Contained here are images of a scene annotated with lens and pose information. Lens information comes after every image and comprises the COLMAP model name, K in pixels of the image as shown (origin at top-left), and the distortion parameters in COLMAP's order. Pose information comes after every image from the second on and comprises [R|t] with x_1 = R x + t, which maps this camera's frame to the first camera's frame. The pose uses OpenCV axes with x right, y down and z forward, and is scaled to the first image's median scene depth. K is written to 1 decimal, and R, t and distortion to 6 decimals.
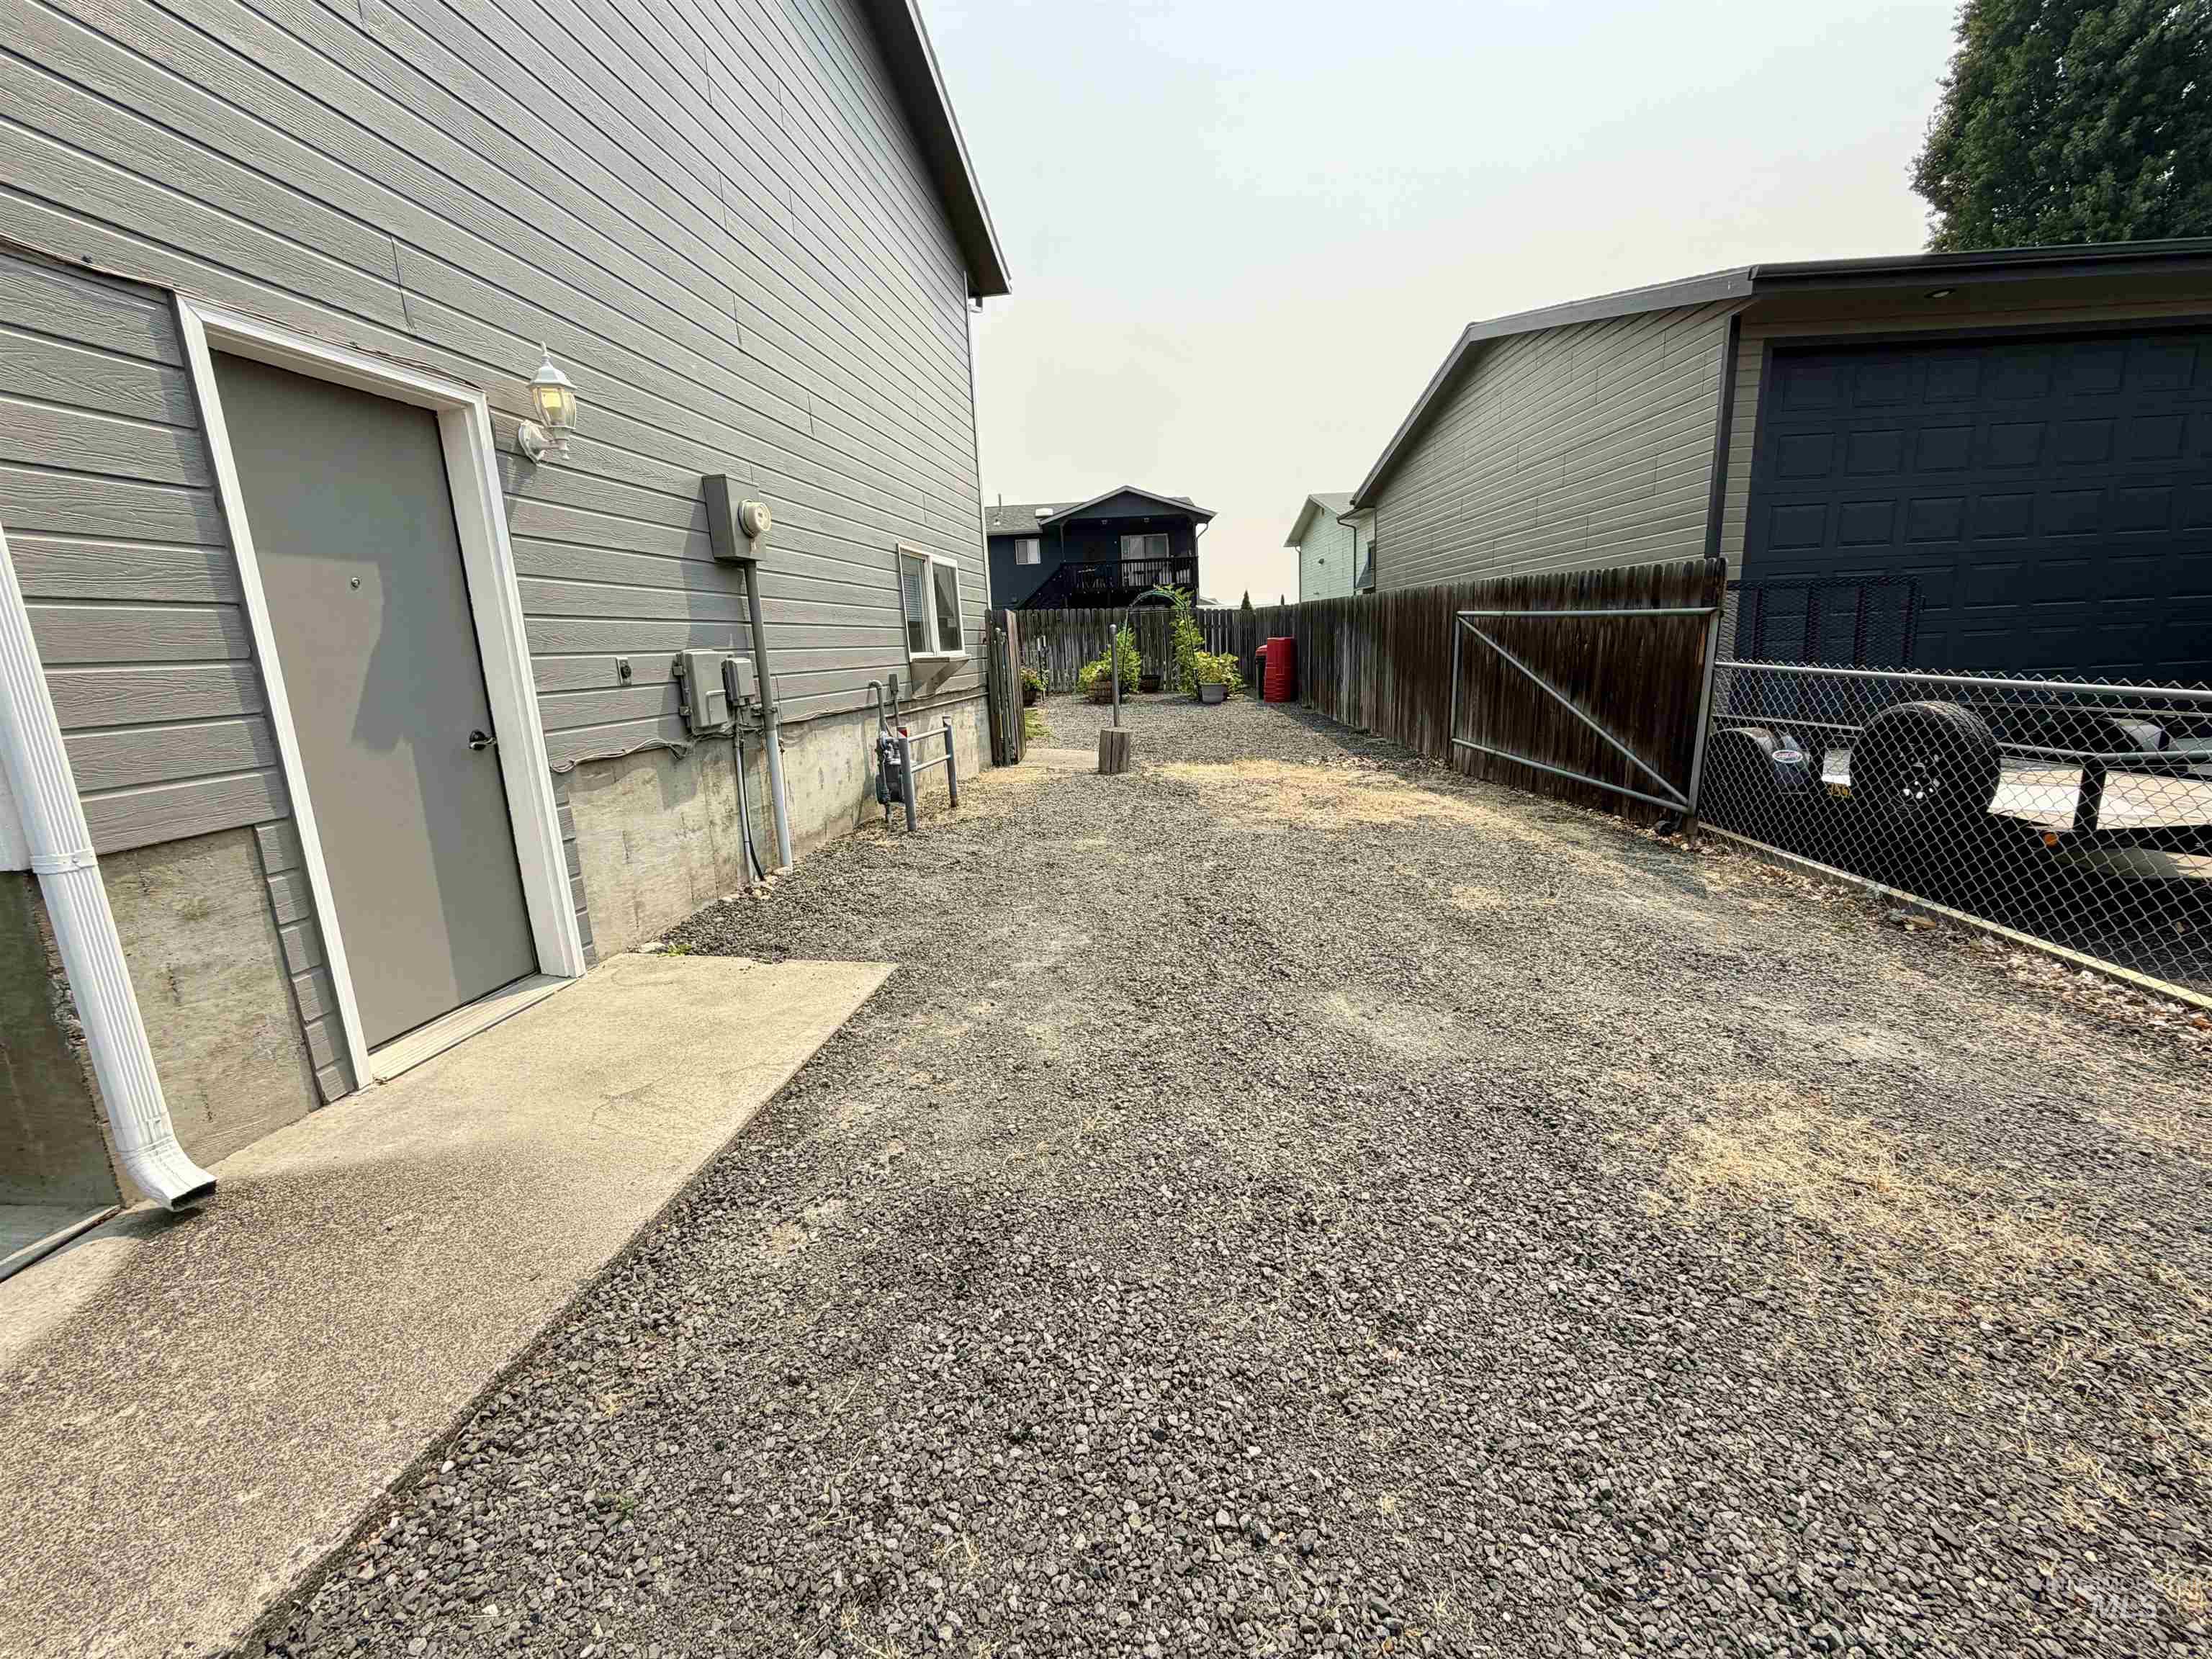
lens RADIAL K [[884.4, 0, 1097.6], [0, 884.4, 827.5], [0, 0, 1]] dist [0.000220, 0.000576]
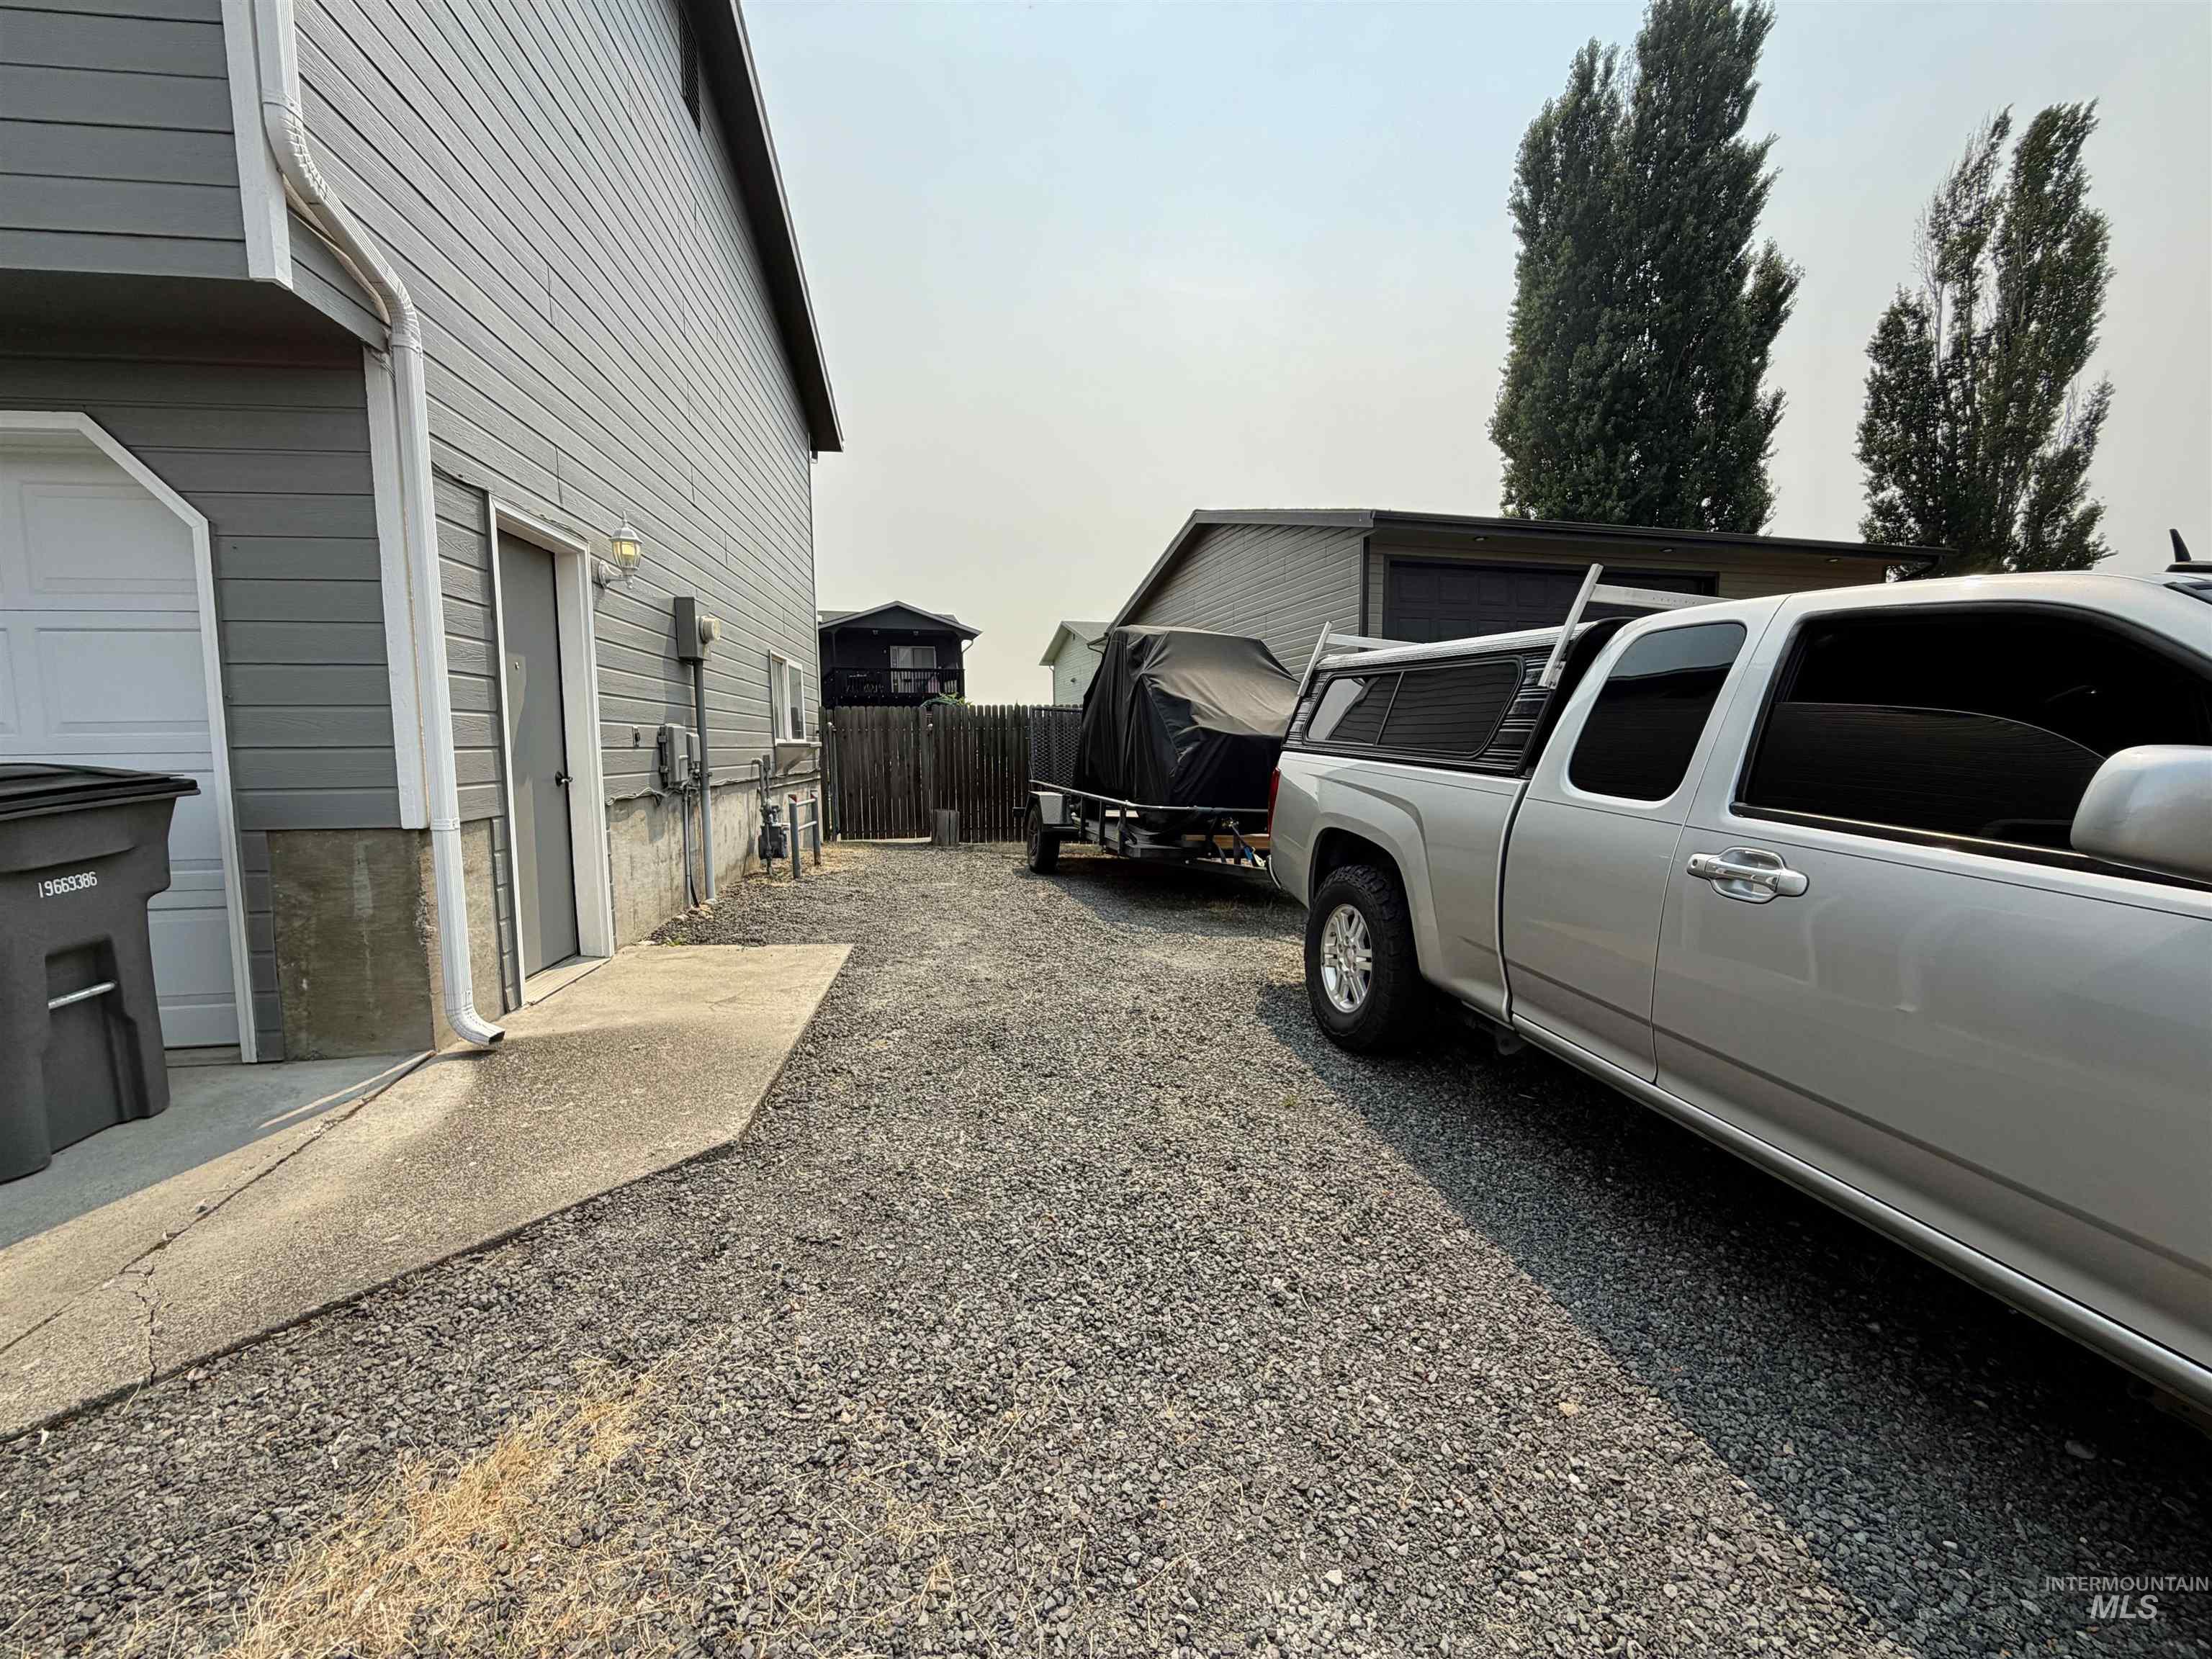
lens RADIAL K [[884.4, 0, 1097.6], [0, 884.4, 827.5], [0, 0, 1]] dist [0.000220, 0.000576]
pose [[0.961035, 0.012049, 0.276166, -0.137984], [0.021131, 0.992924, -0.116857, 0.080611], [-0.275620, 0.118139, 0.953980, -0.280979]]
